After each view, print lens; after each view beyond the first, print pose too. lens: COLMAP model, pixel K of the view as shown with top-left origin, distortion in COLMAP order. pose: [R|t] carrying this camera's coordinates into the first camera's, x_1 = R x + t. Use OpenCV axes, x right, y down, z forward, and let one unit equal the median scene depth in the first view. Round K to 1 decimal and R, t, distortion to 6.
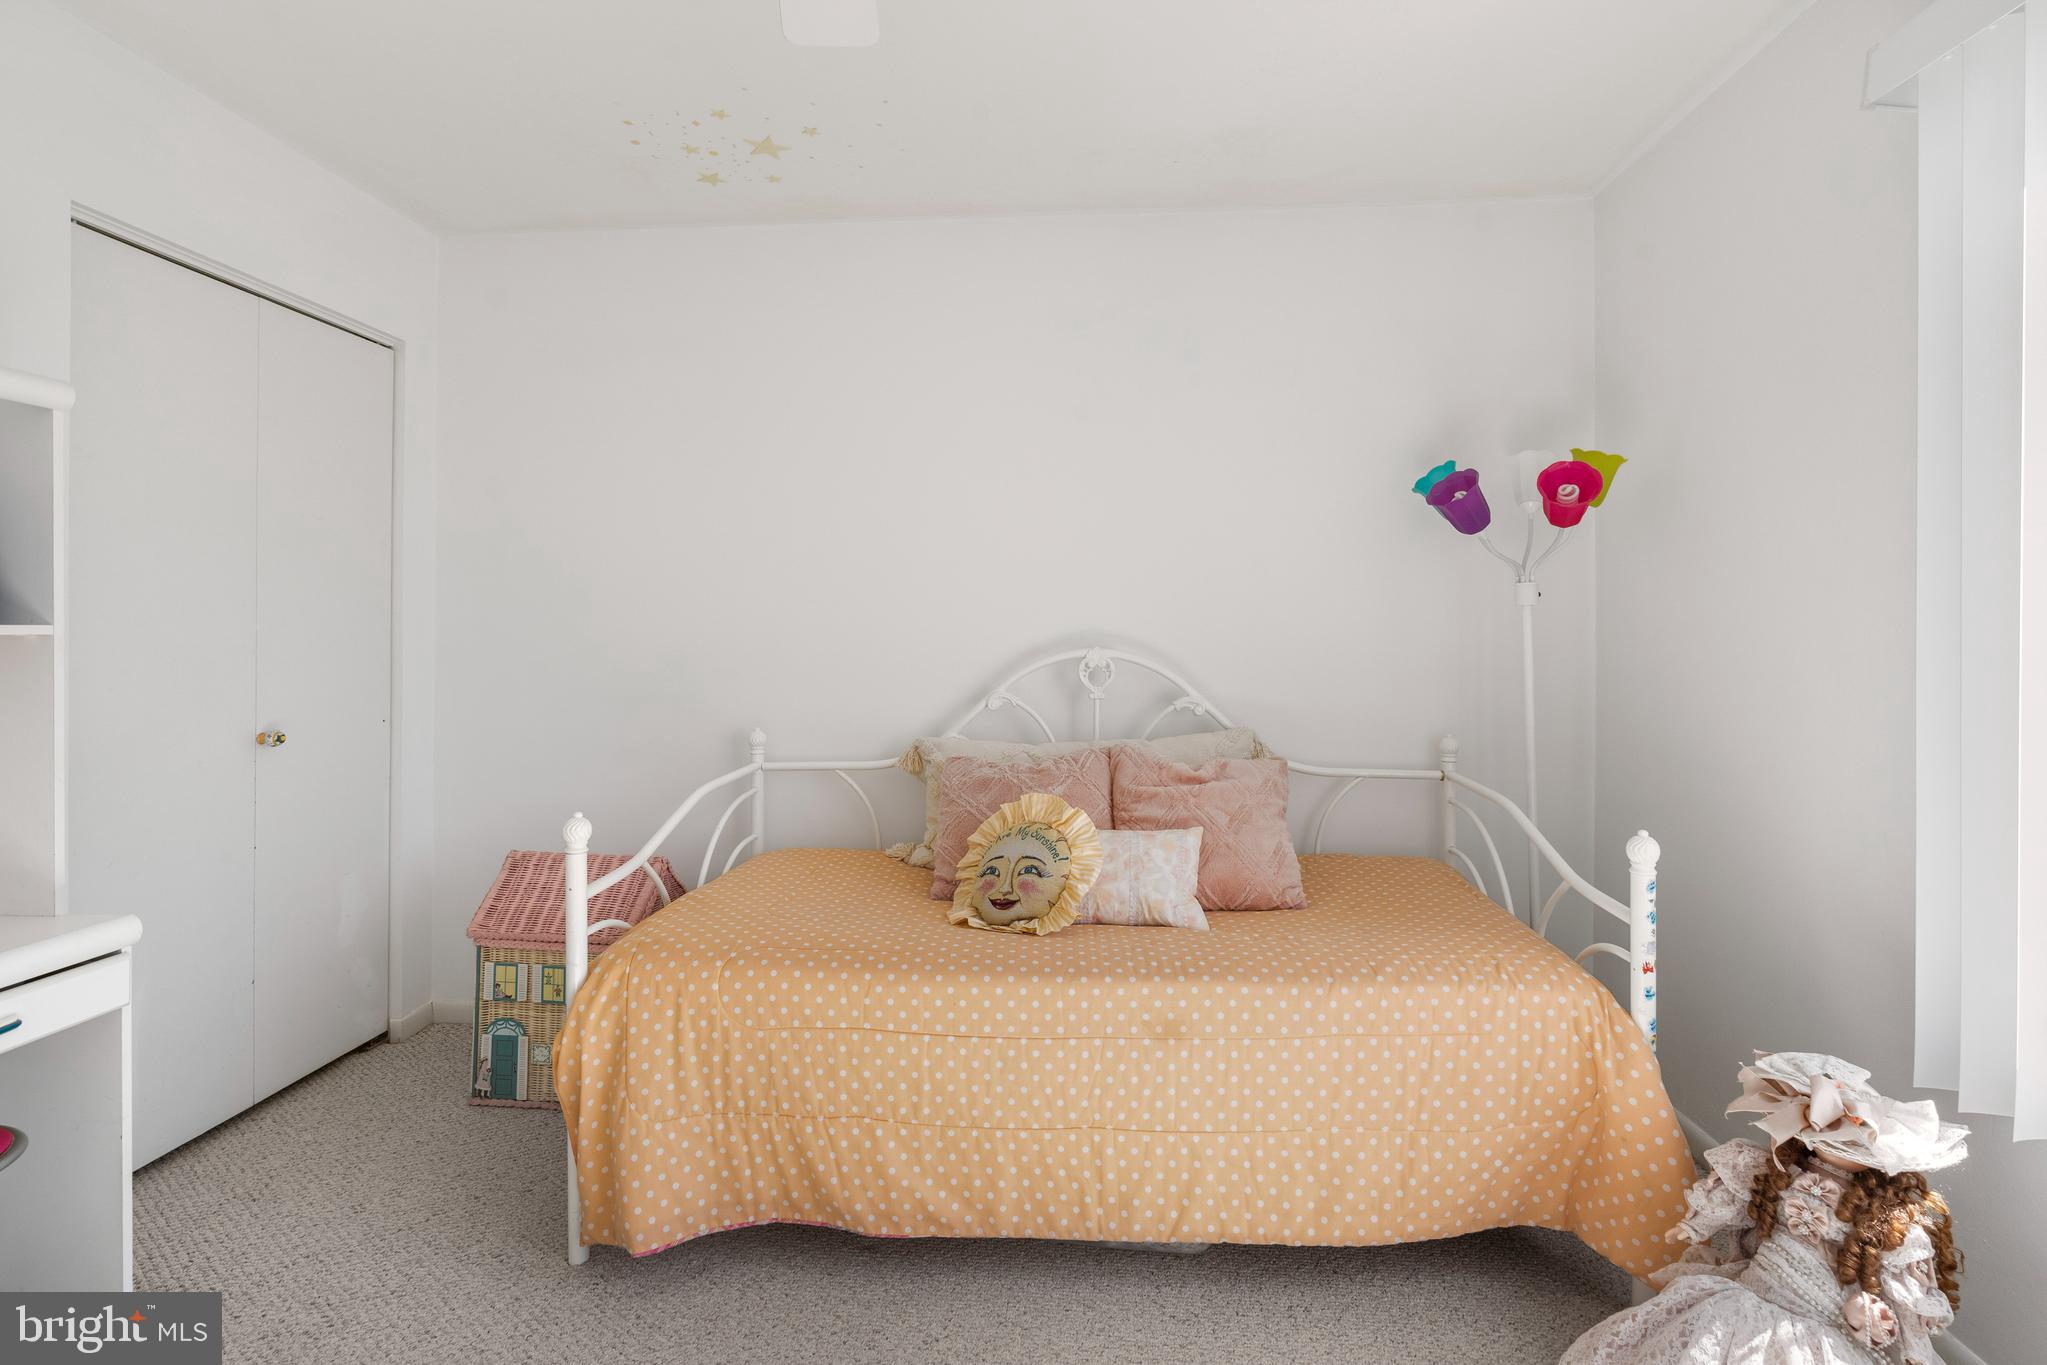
lens RADIAL K [[941.7, 0, 1033.7], [0, 941.7, 633.2], [0, 0, 1]] dist [-0.012152, 0.002113]
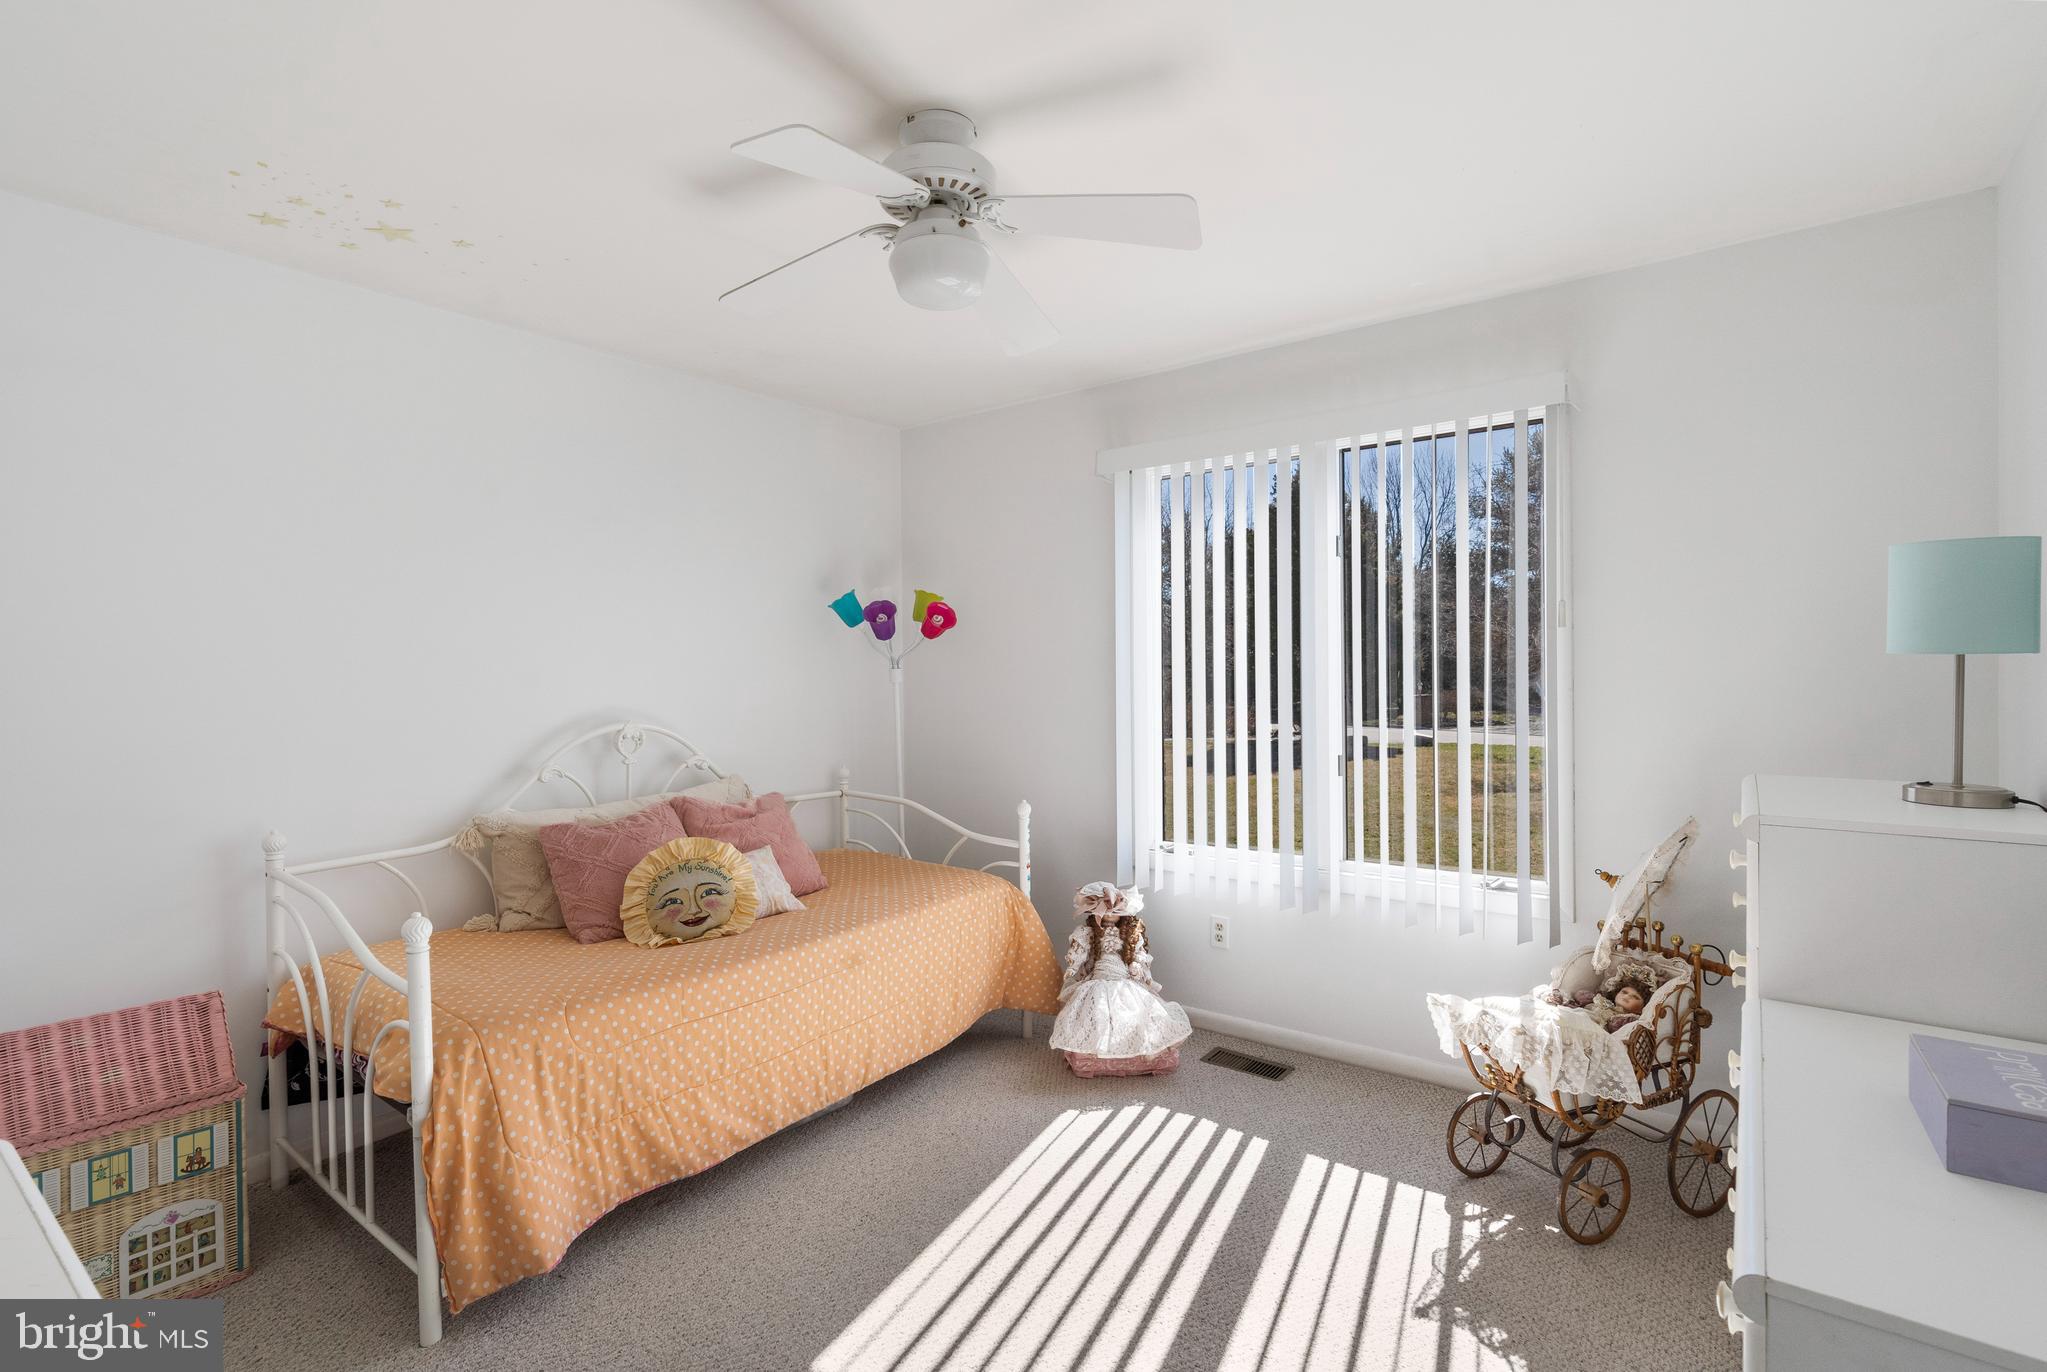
lens RADIAL K [[941.7, 0, 1018.0], [0, 941.7, 680.2], [0, 0, 1]] dist [-0.012152, 0.002113]
pose [[0.551027, -0.014330, 0.834364, -1.032477], [0.006249, 0.999895, 0.013047, -0.076002], [-0.834464, -0.001975, 0.551059, -0.118829]]
